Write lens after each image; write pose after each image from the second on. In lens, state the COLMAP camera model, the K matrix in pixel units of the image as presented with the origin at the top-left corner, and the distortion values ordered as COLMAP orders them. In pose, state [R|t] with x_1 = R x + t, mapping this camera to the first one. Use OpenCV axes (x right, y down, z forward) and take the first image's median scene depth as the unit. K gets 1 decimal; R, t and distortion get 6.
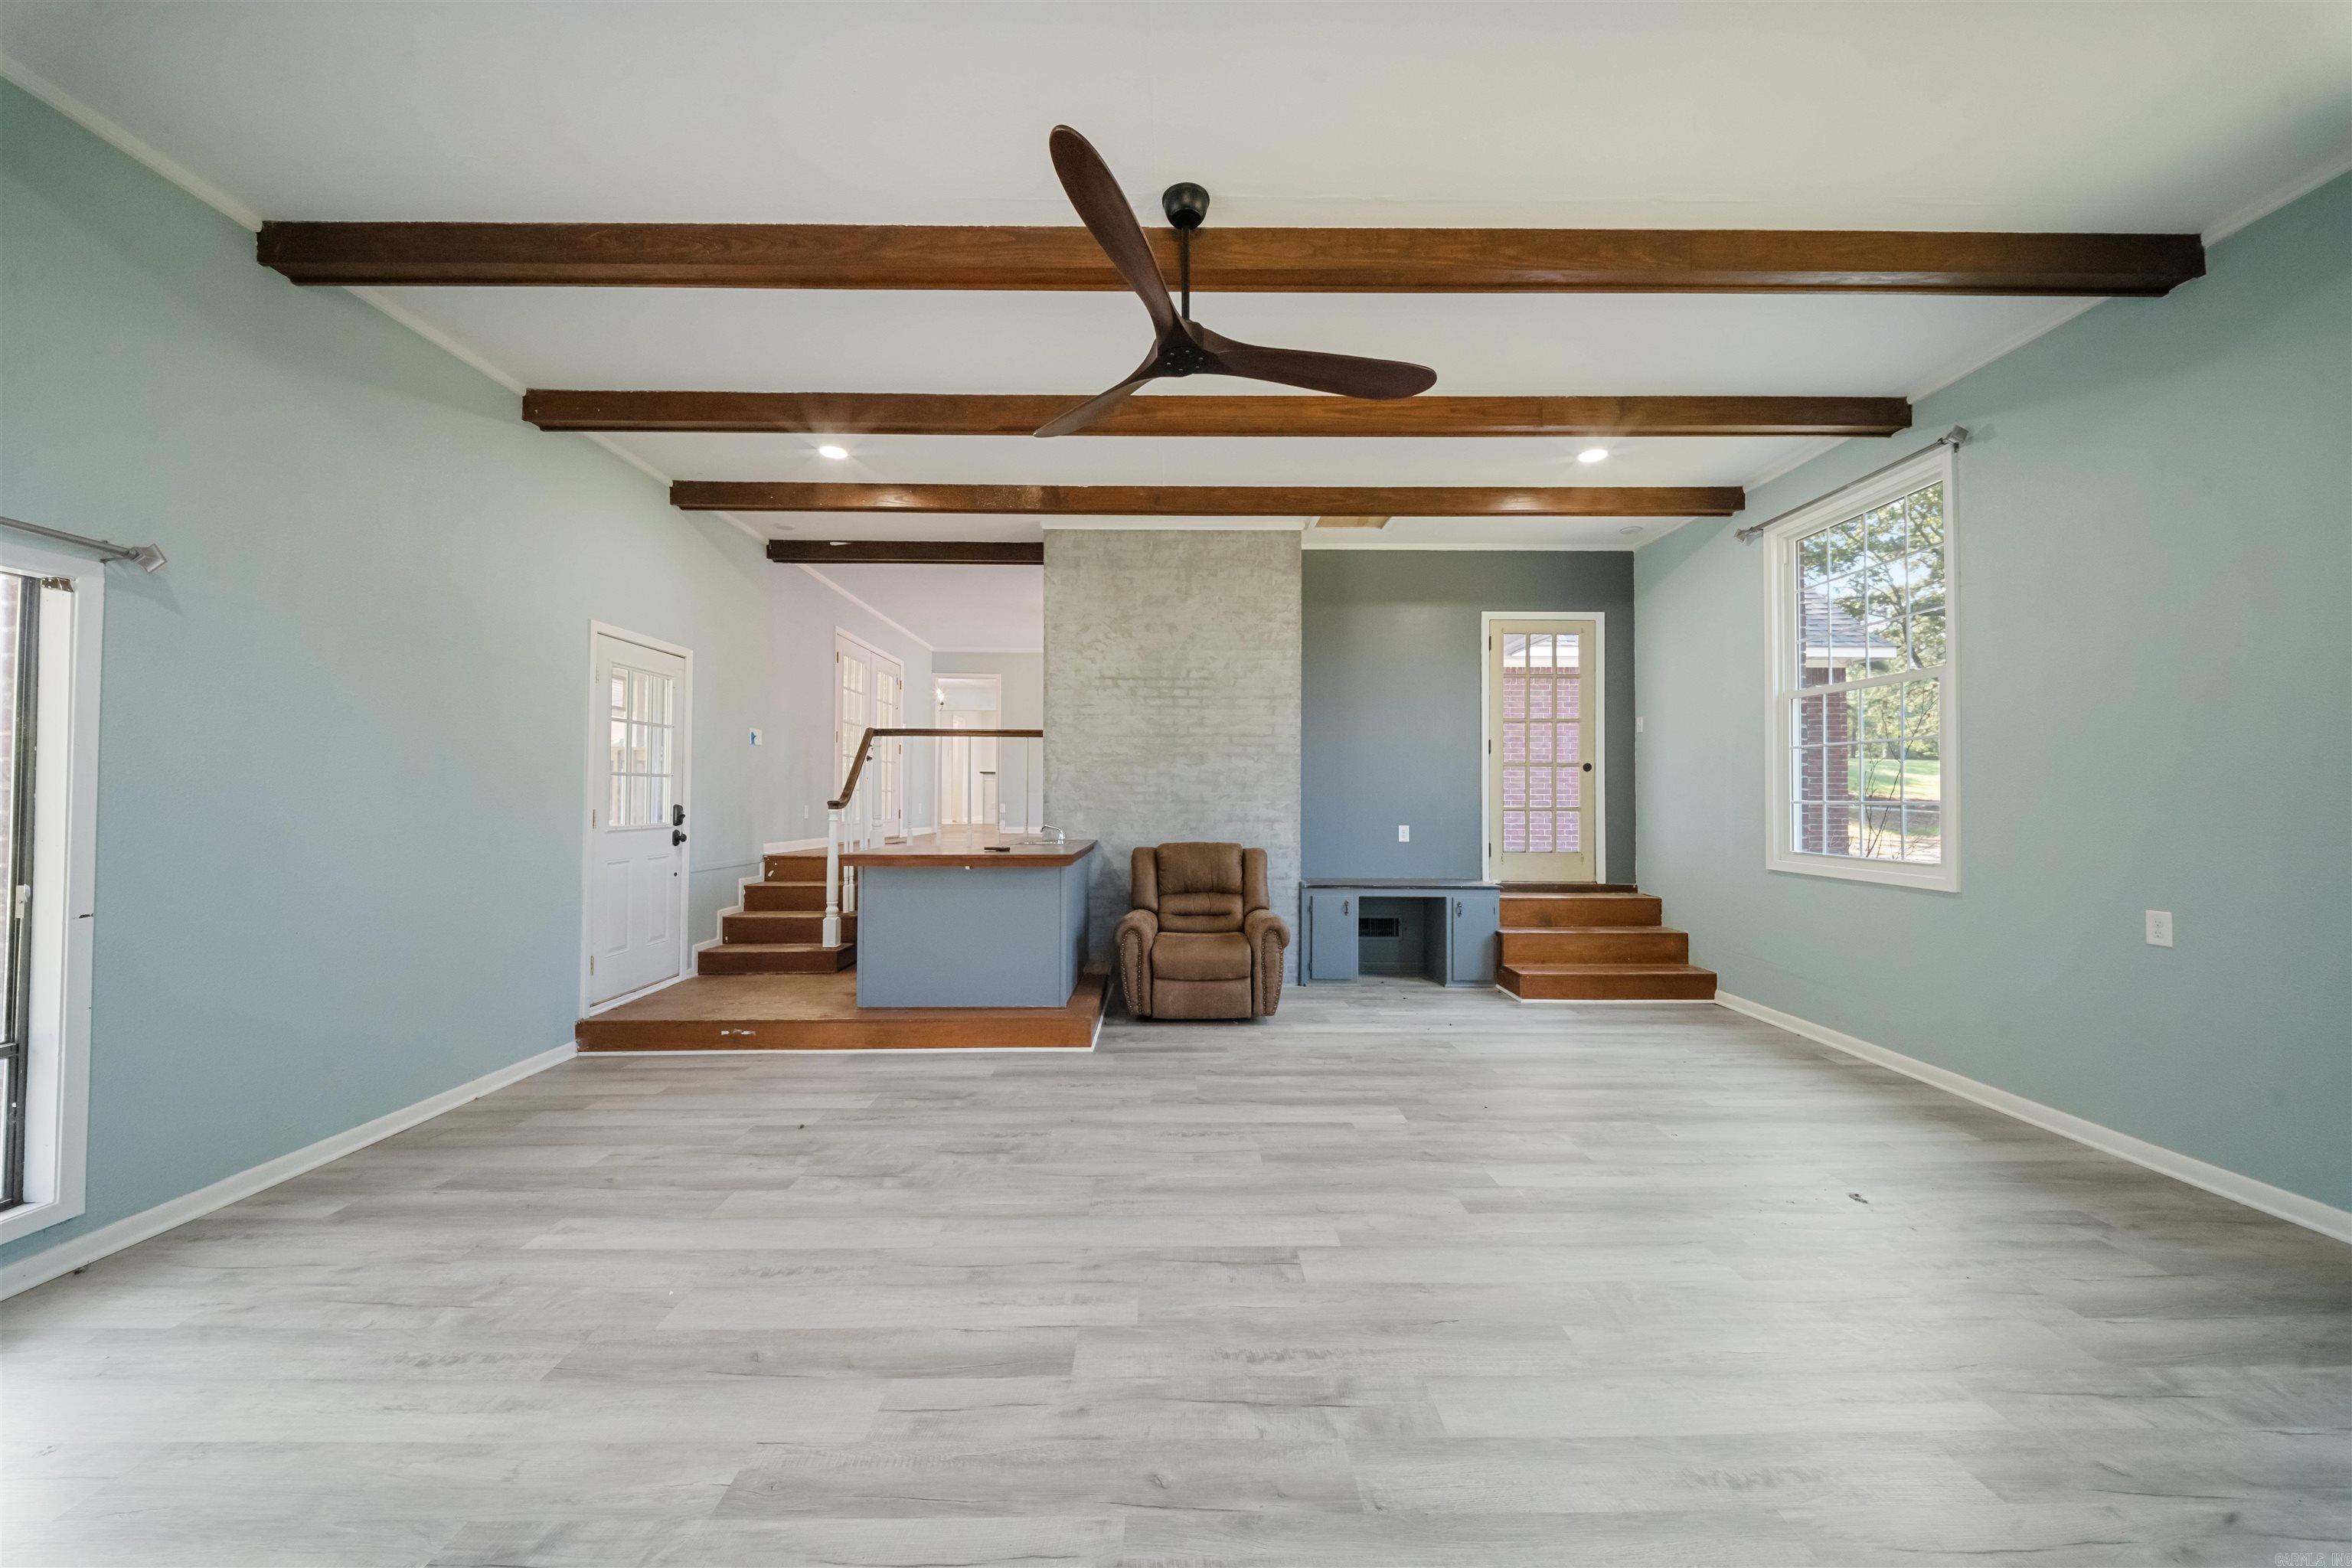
lens RADIAL K [[807.9, 0, 1176.6], [0, 807.9, 767.5], [0, 0, 1]] dist [0.002204, -0.000074]
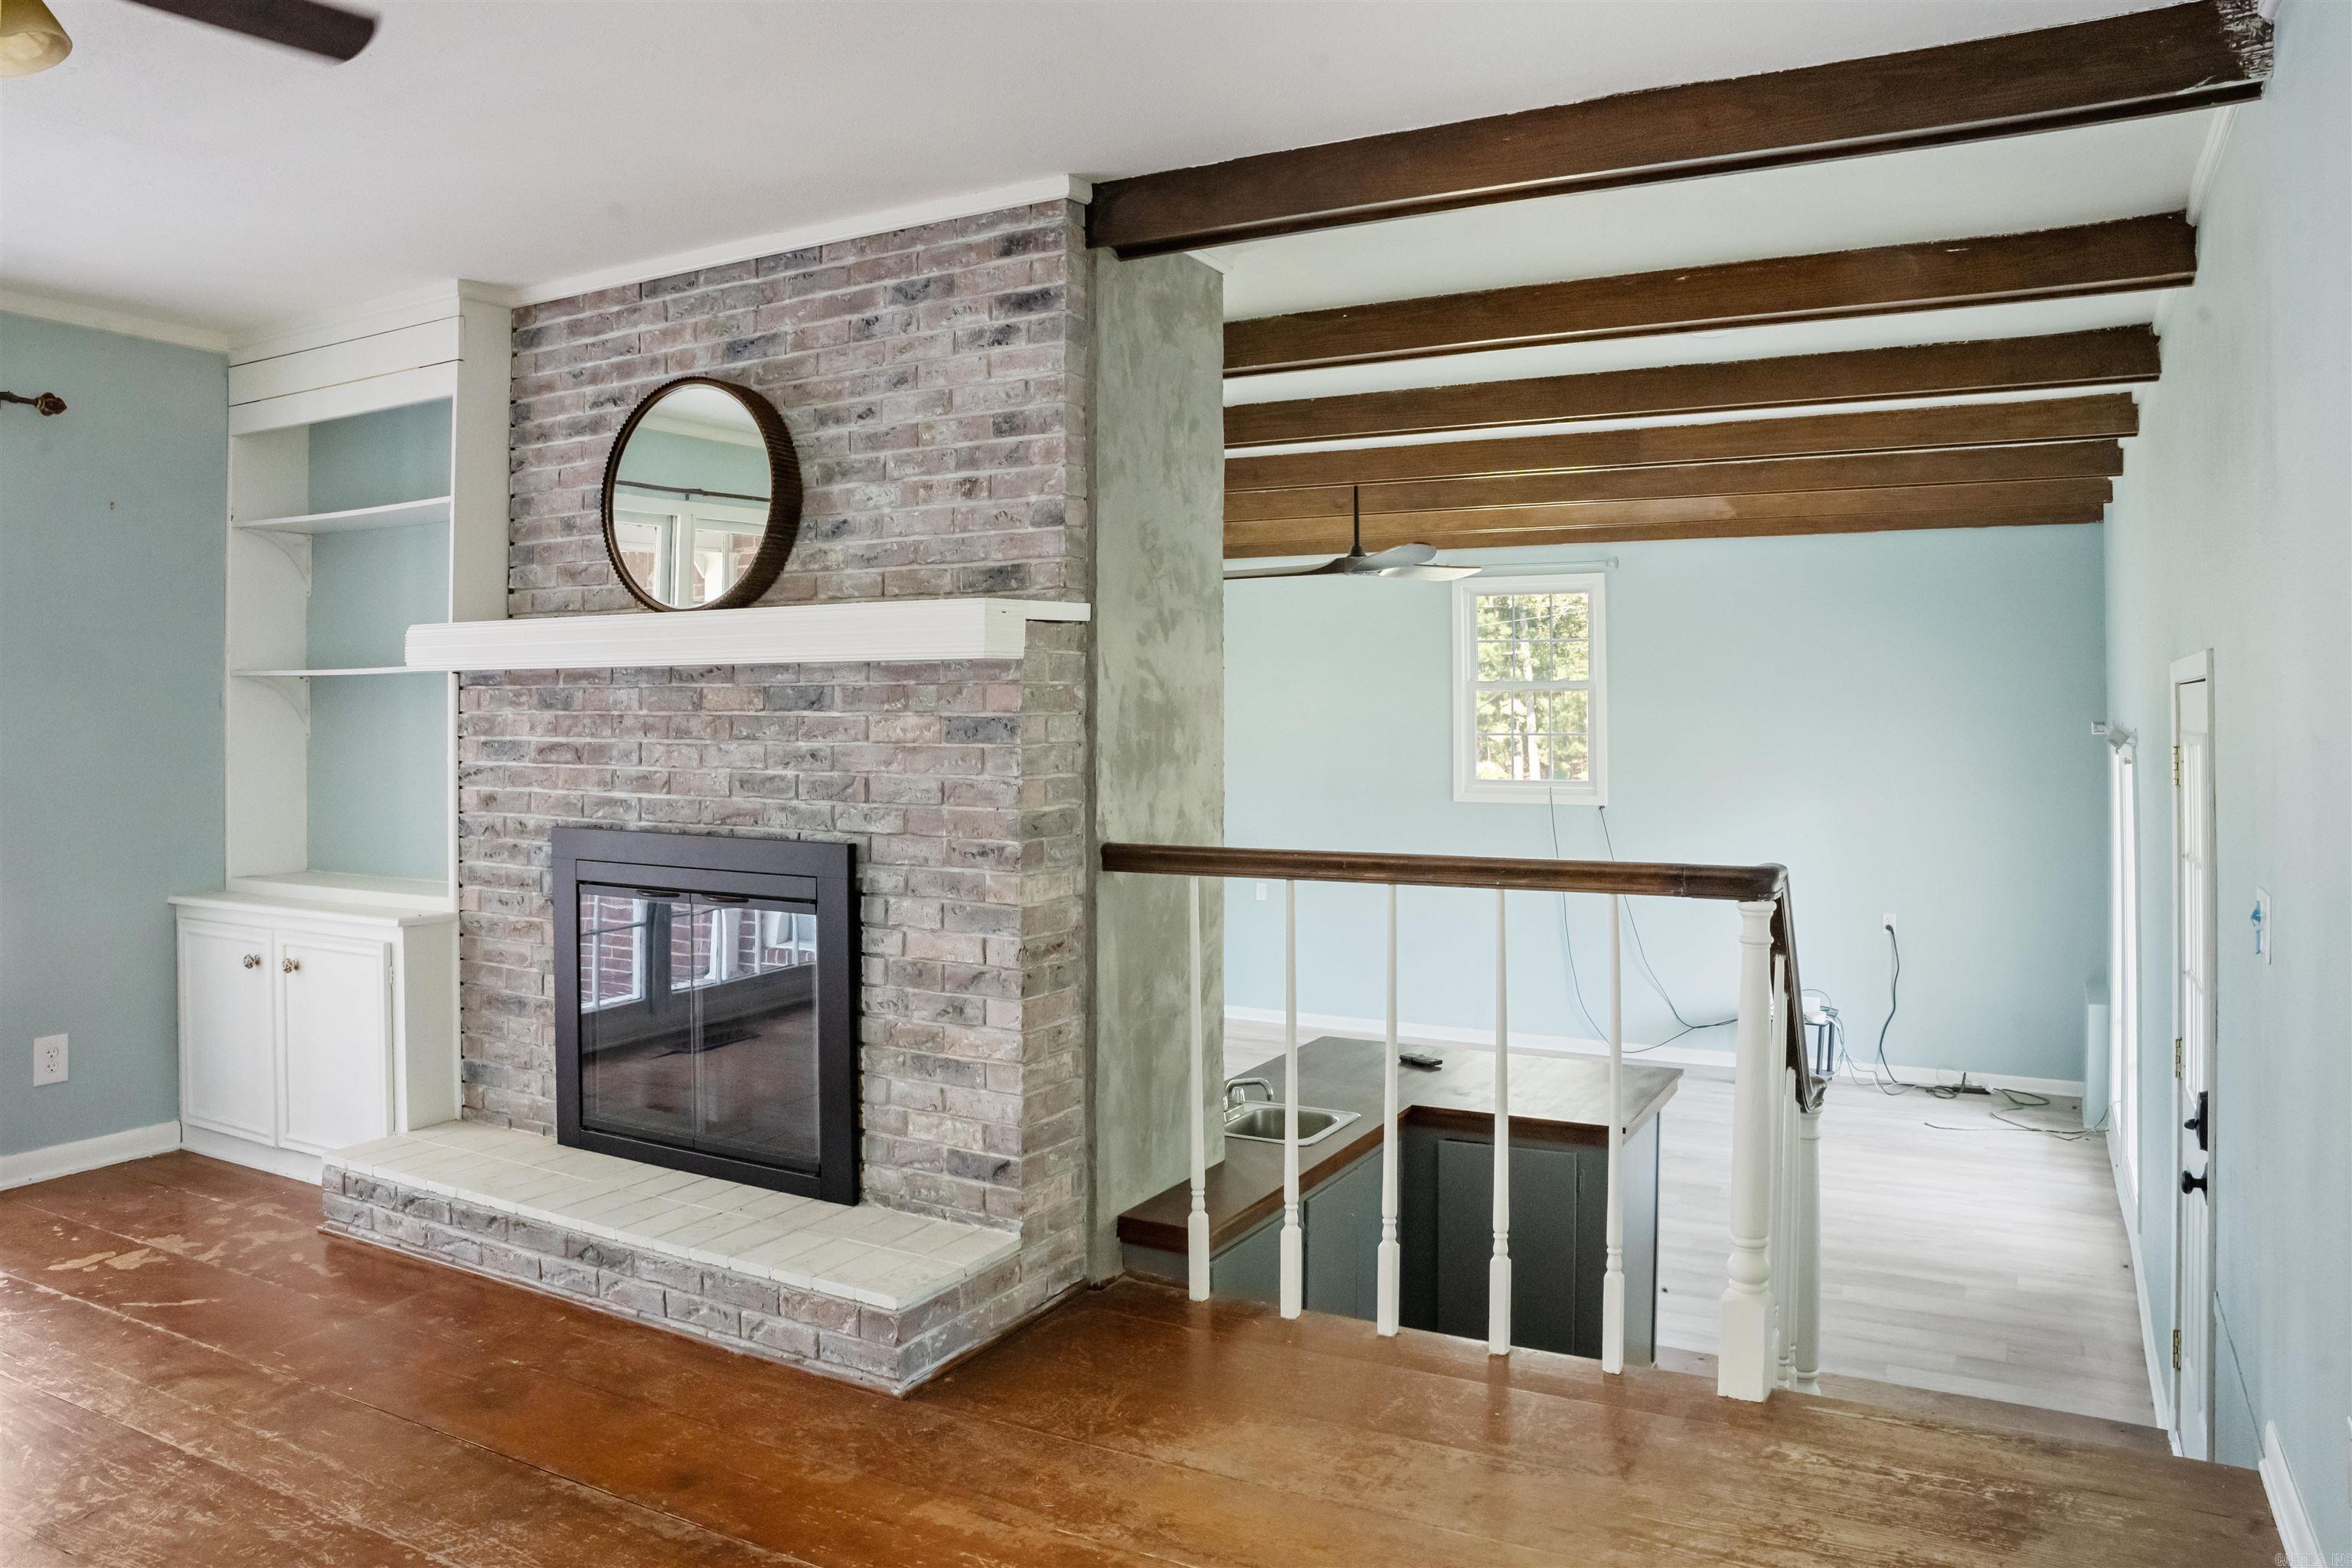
lens RADIAL K [[1612.9, 0, 1228.7], [0, 1612.9, 693.9], [0, 0, 1]] dist [-0.181235, 0.101048]
pose [[-0.885855, 0.008082, 0.463891, -1.116482], [-0.012018, 0.999113, -0.040356, -0.198432], [-0.463806, -0.041325, -0.884973, 3.694401]]
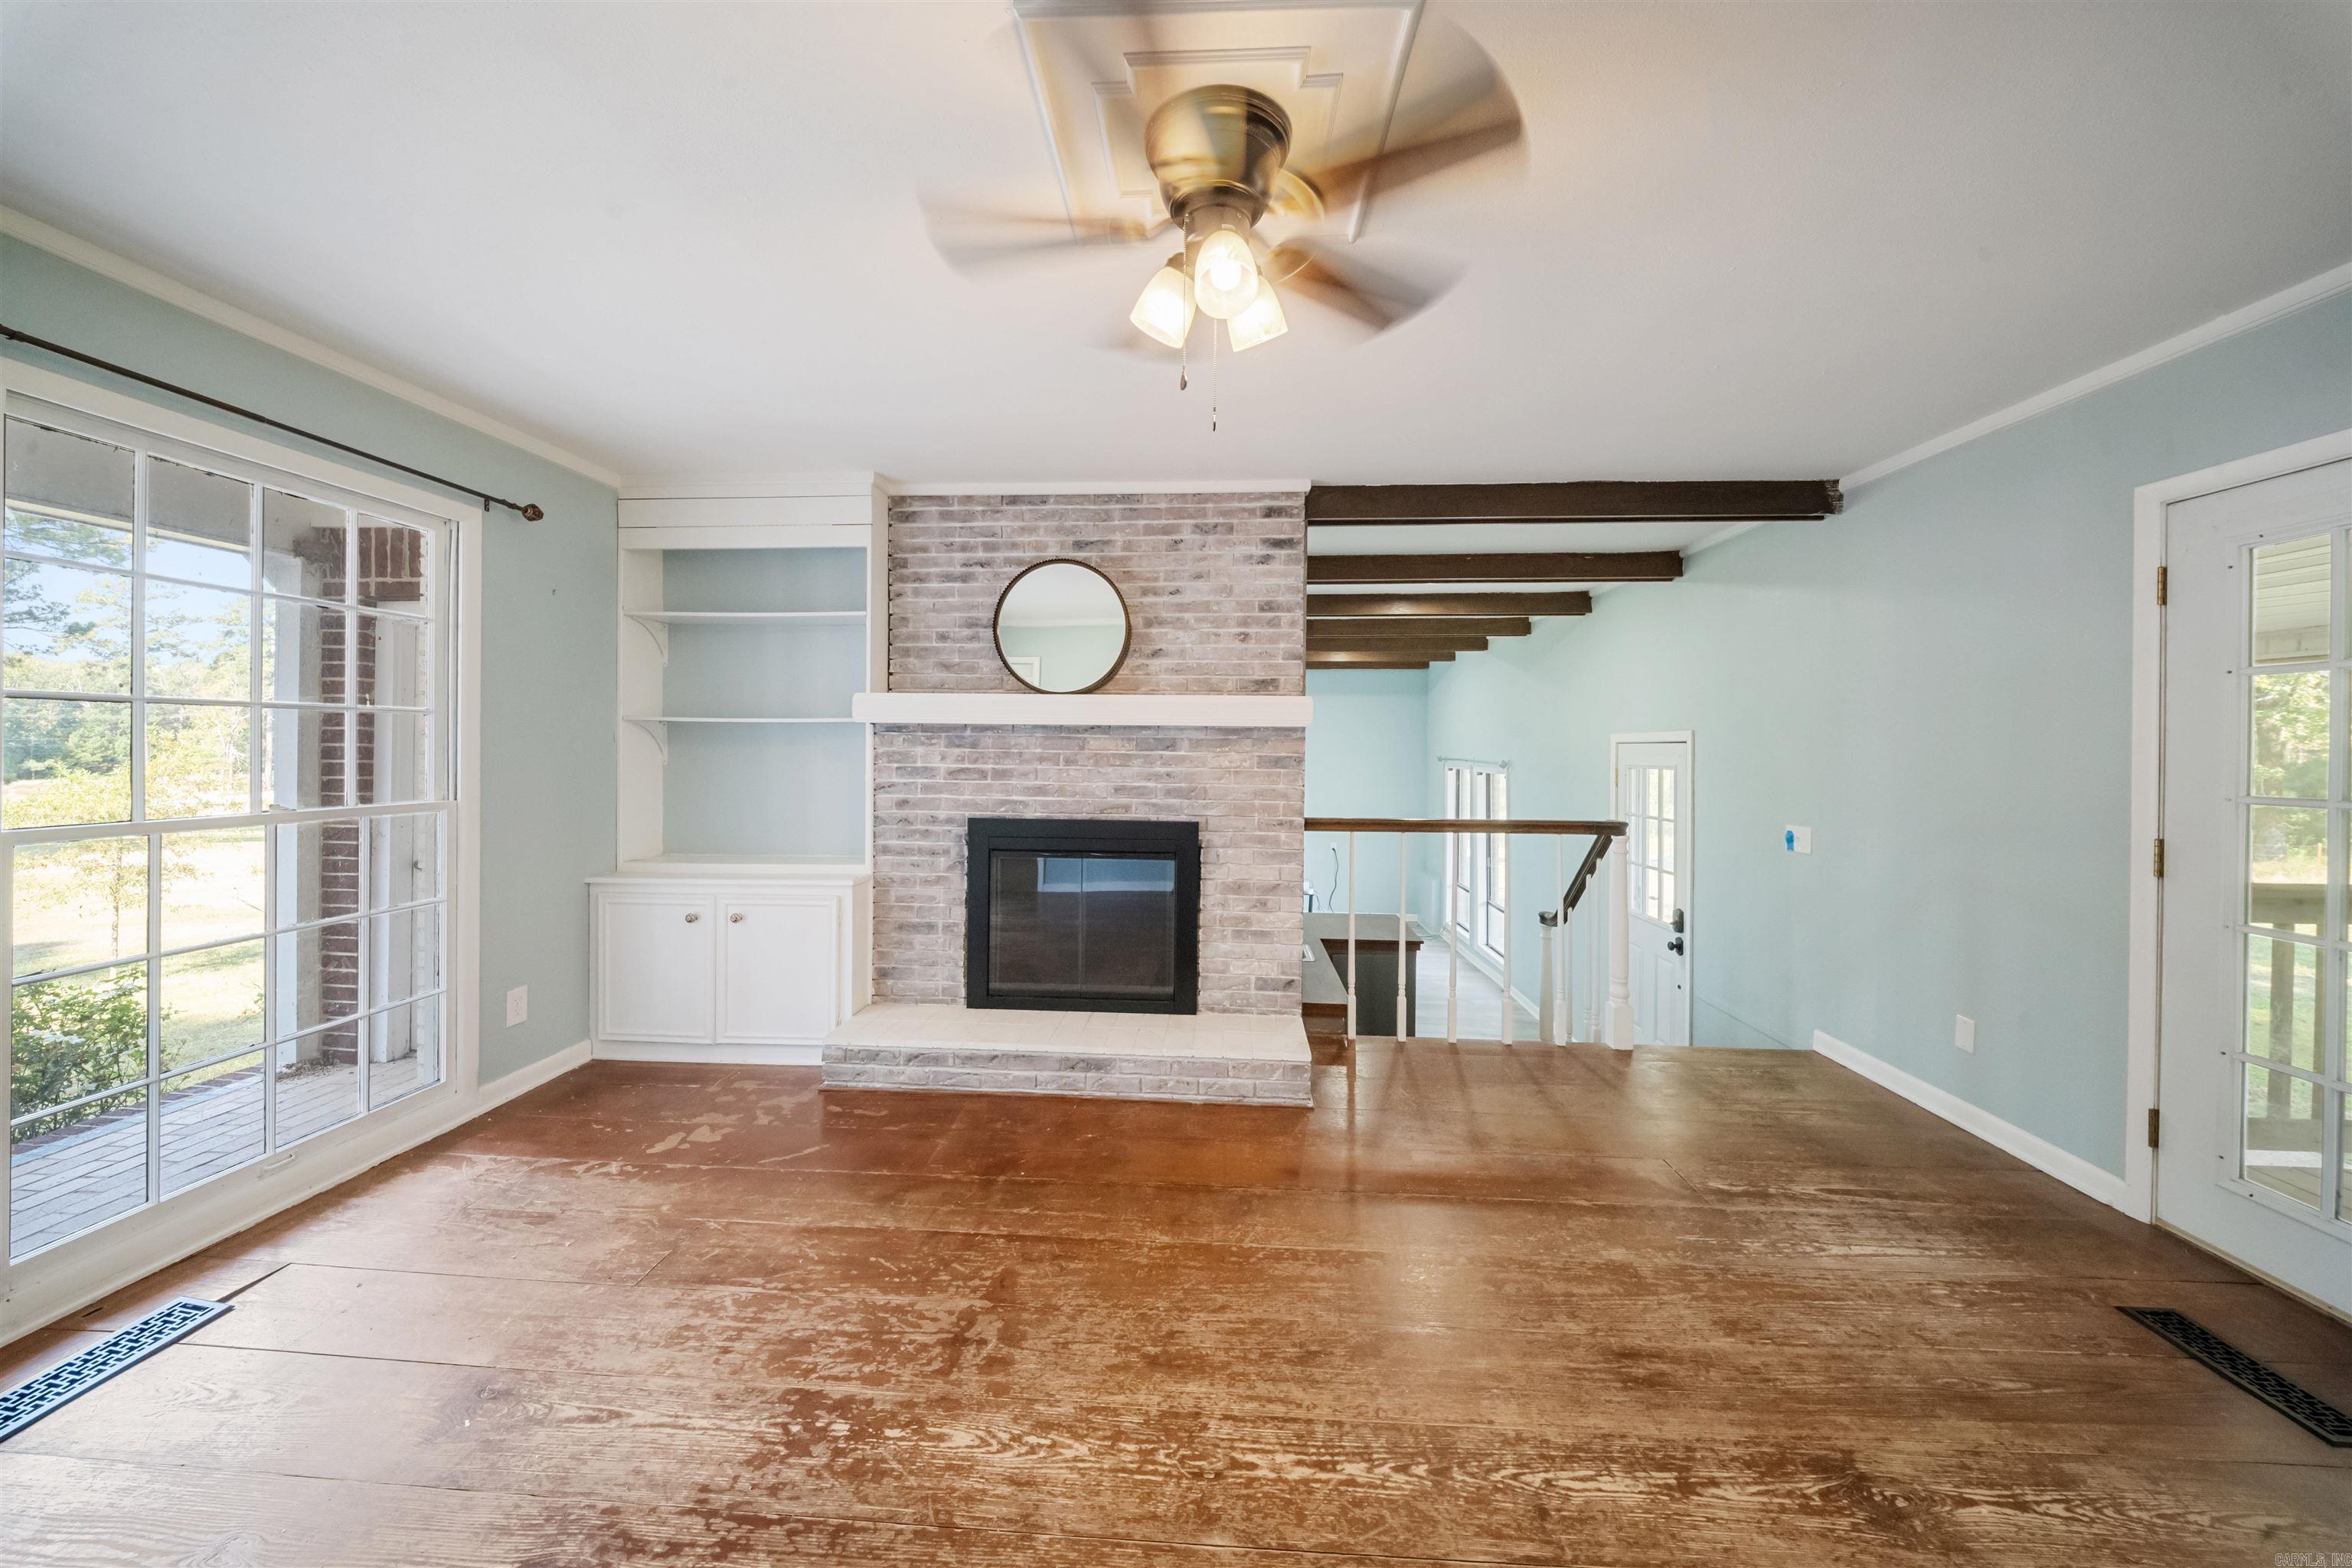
lens RADIAL K [[807.9, 0, 1176.6], [0, 807.9, 767.5], [0, 0, 1]] dist [0.002204, -0.000074]
pose [[-0.997519, -0.011091, 0.069523, -0.258280], [-0.011806, 0.999882, -0.009873, -0.195958], [-0.069405, -0.010670, -0.997532, 3.942786]]
